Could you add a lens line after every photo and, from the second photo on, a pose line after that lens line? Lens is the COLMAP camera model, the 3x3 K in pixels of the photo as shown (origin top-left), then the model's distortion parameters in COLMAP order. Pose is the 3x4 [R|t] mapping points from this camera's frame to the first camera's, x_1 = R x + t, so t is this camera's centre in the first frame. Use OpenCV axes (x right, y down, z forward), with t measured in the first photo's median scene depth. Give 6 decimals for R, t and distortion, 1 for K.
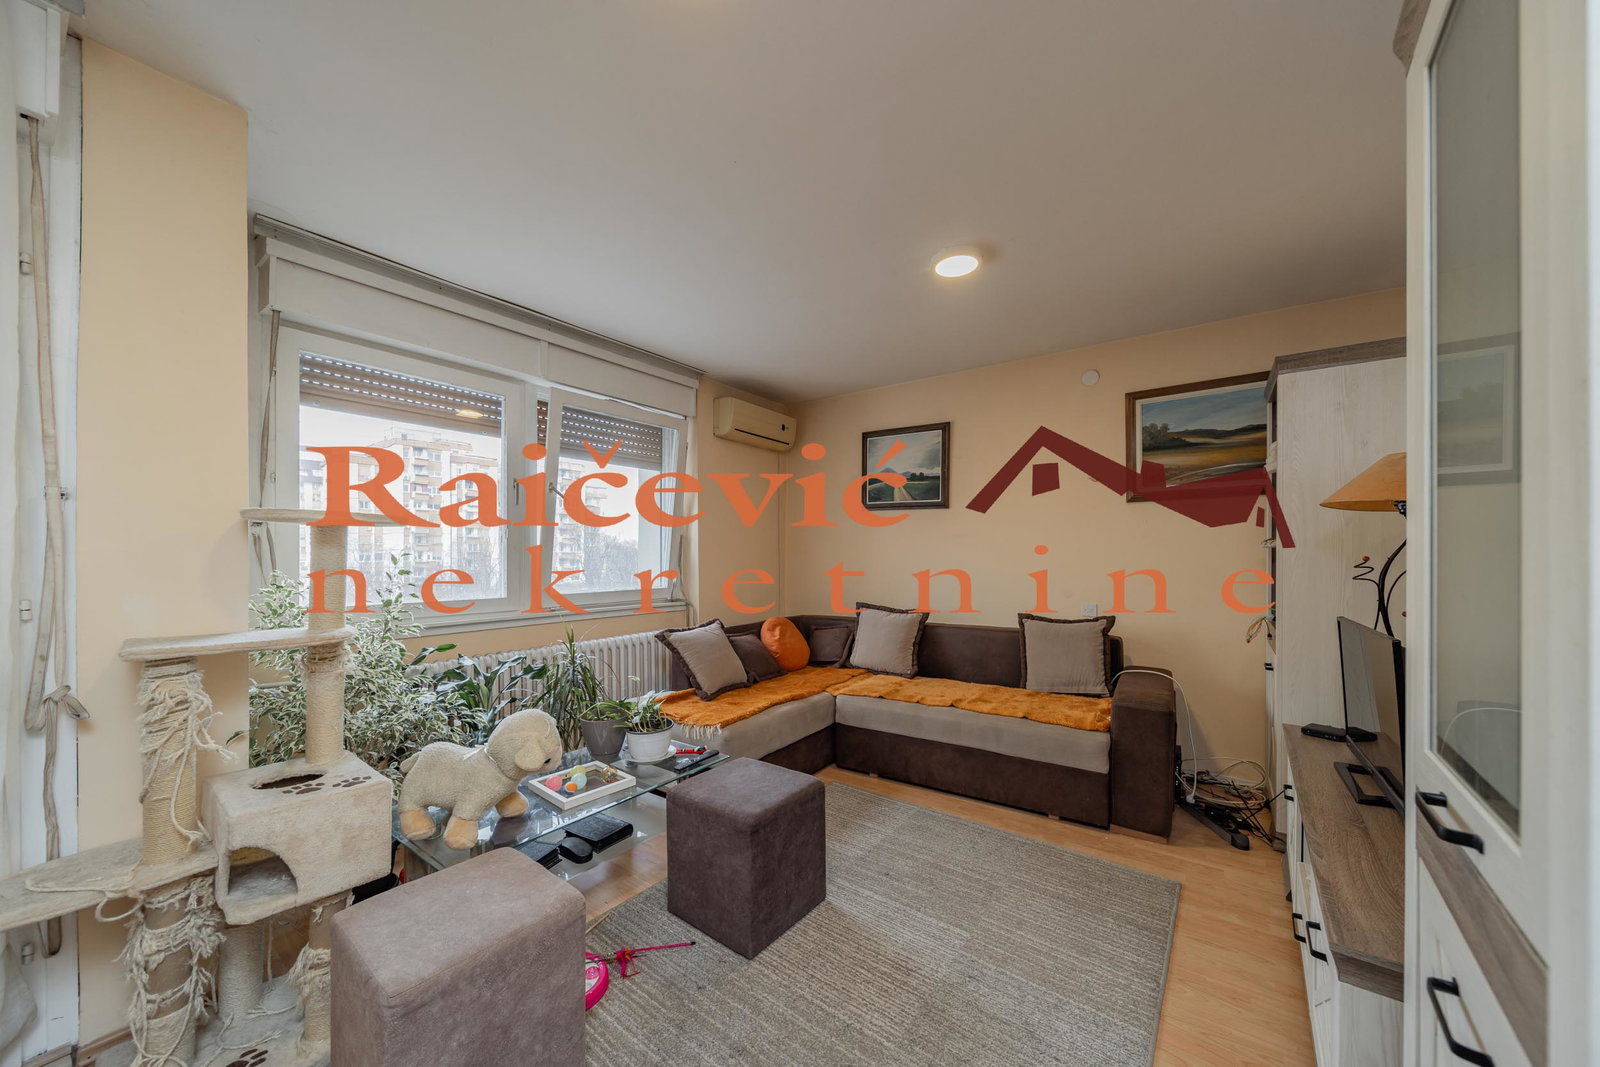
lens RADIAL K [[579.7, 0, 777.9], [0, 579.7, 554.5], [0, 0, 1]] dist [0.002523, 0.000279]
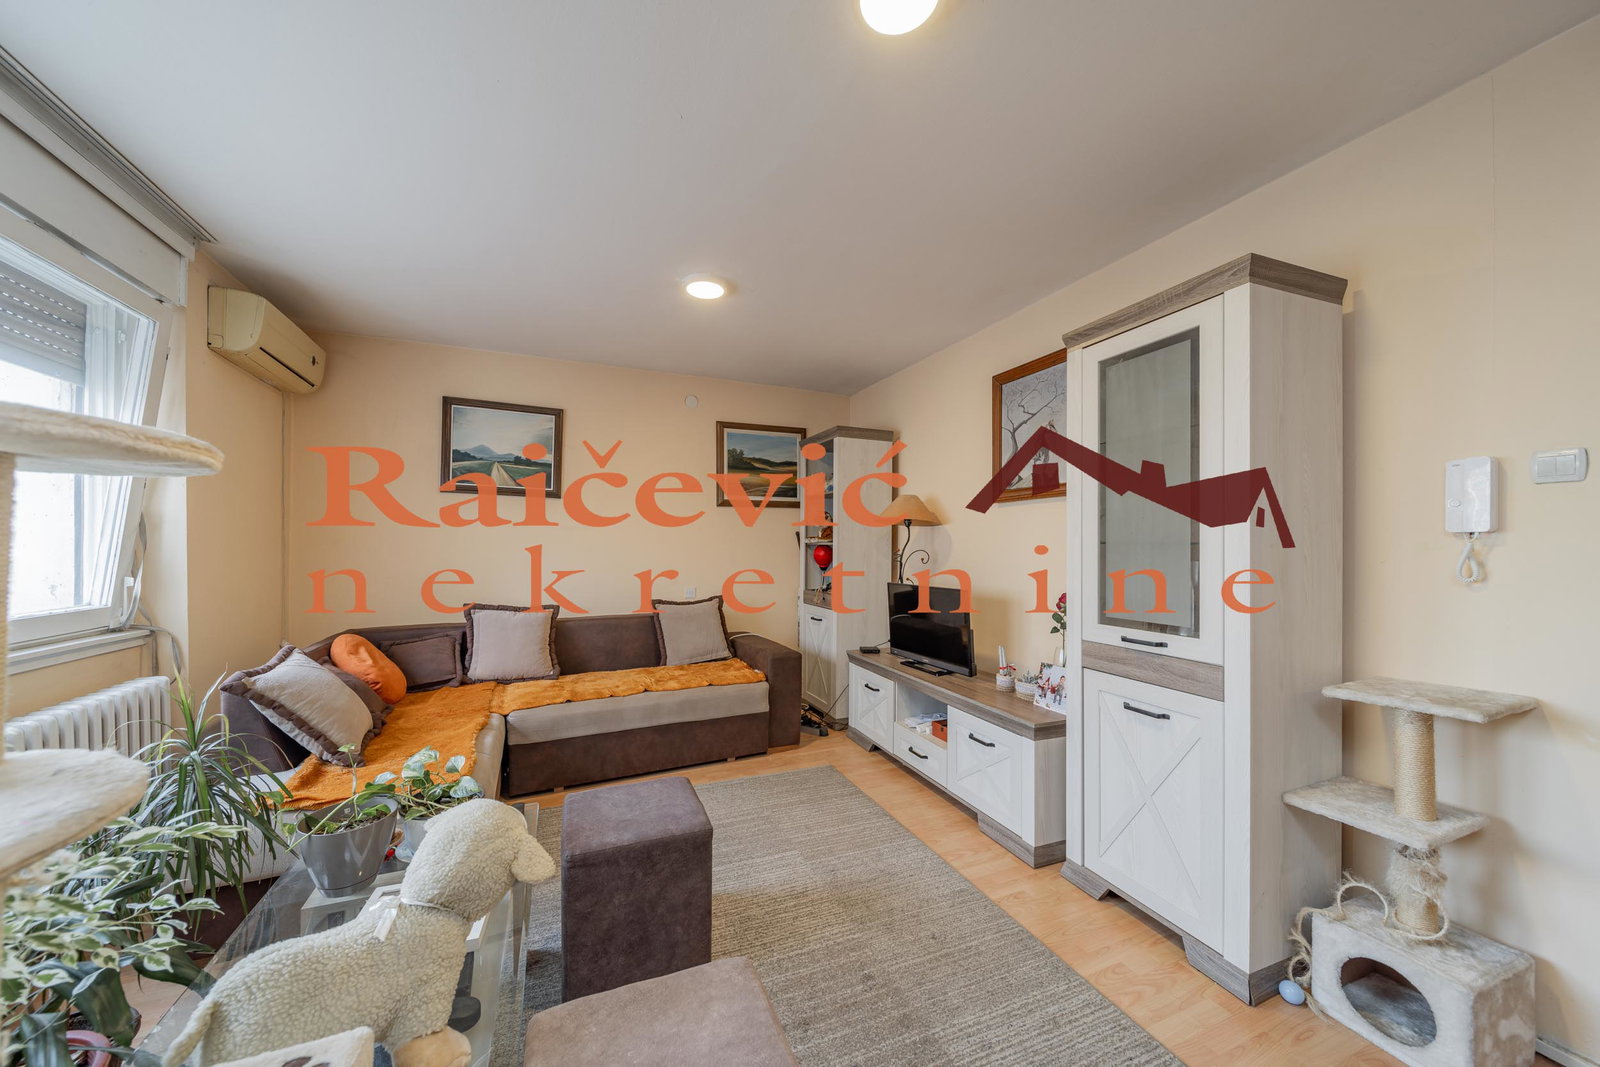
lens RADIAL K [[579.7, 0, 803.2], [0, 579.7, 545.2], [0, 0, 1]] dist [0.002523, 0.000279]
pose [[0.485335, 0.004358, 0.874317, -0.422094], [-0.003670, 0.999989, -0.002948, -0.000759], [-0.874320, -0.001778, 0.485346, 0.212728]]
